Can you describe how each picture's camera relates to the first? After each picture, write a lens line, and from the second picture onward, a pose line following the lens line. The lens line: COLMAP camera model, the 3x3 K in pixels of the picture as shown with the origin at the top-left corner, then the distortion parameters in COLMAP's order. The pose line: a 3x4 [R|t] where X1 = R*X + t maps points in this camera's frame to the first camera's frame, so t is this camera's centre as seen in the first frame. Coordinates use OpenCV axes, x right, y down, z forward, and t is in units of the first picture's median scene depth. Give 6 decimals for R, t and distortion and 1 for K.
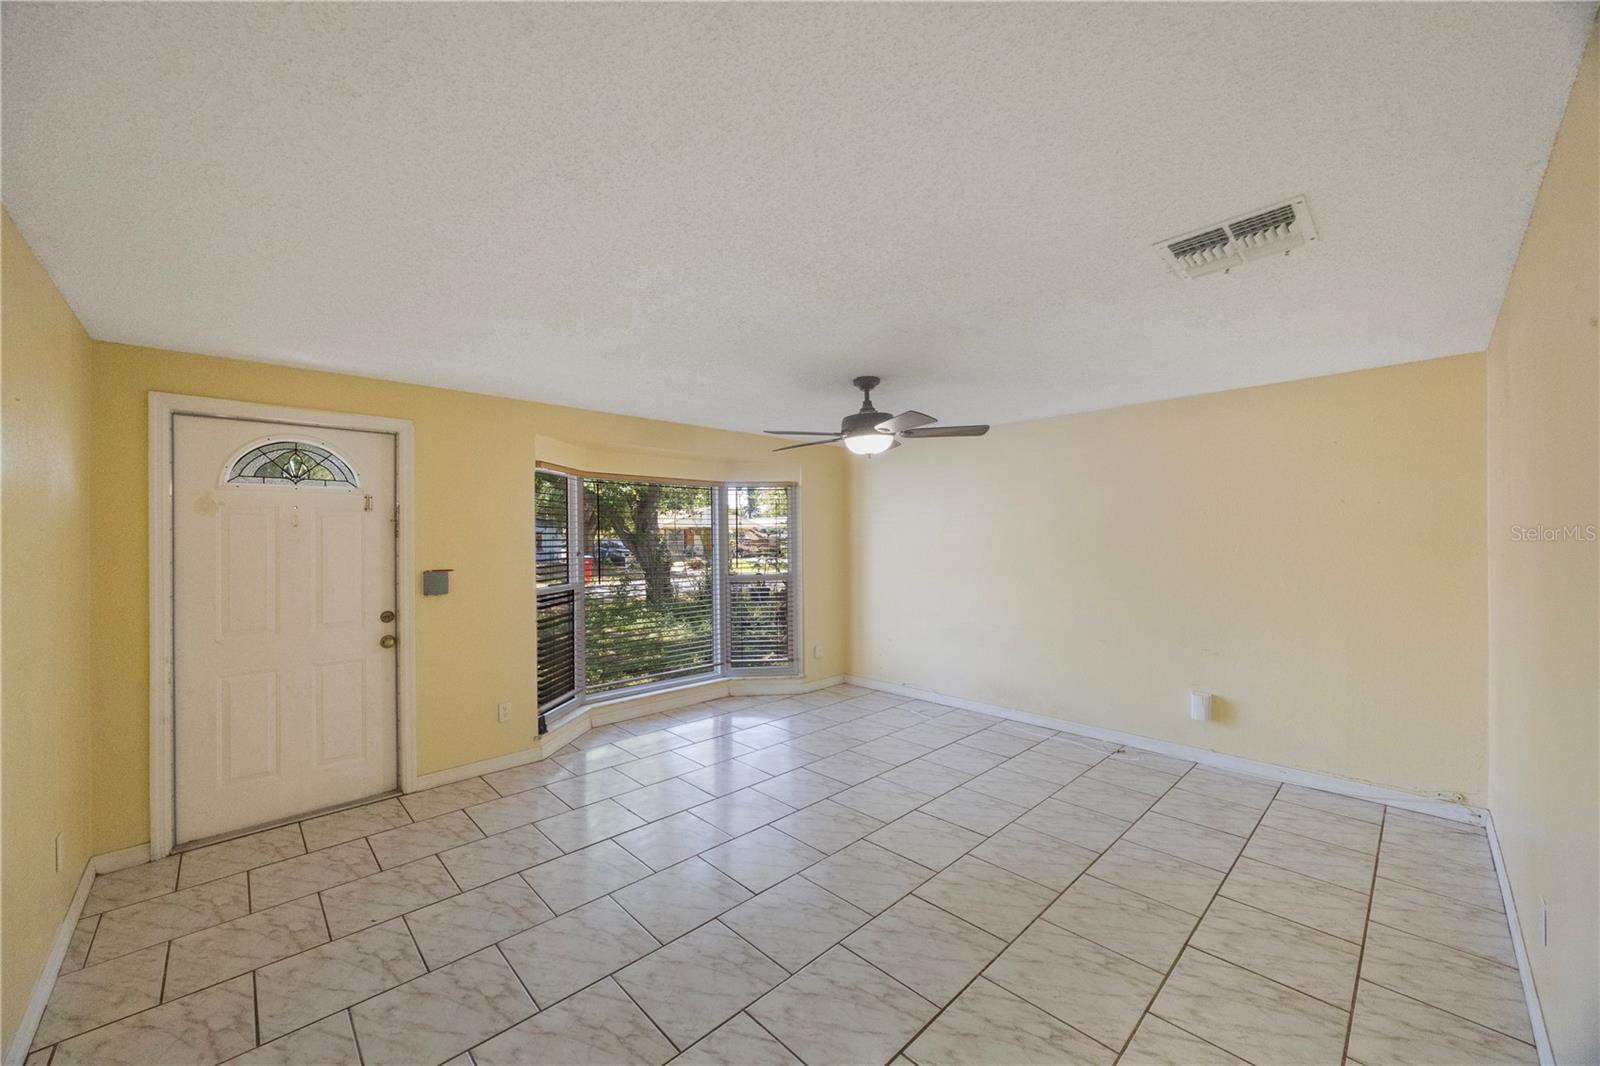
lens RADIAL K [[603.8, 0, 800.0], [0, 603.8, 533.0], [0, 0, 1]] dist [-0.005507, 0.000402]
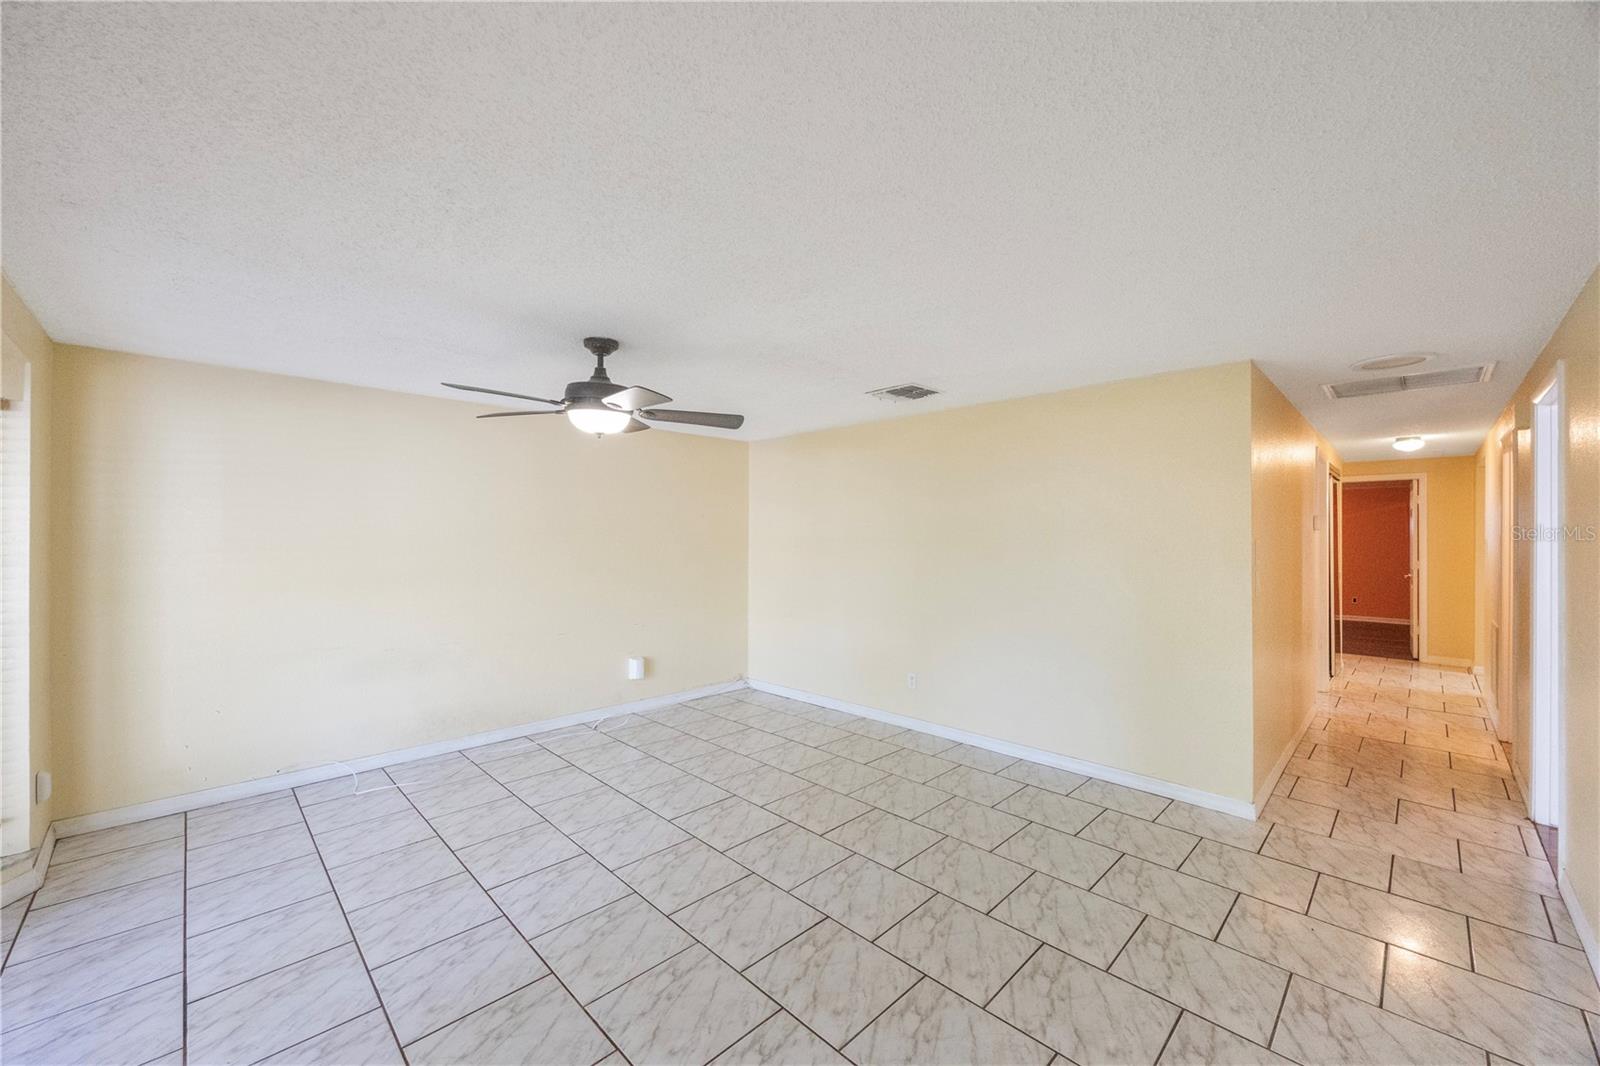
lens RADIAL K [[607.3, 0, 796.1], [0, 607.3, 529.9], [0, 0, 1]] dist [-0.001333, -0.000092]
pose [[-0.000703, 0.017747, 0.999842, -0.699110], [-0.007002, 0.999818, -0.017752, 0.015830], [-0.999975, -0.007013, -0.000579, 0.728951]]
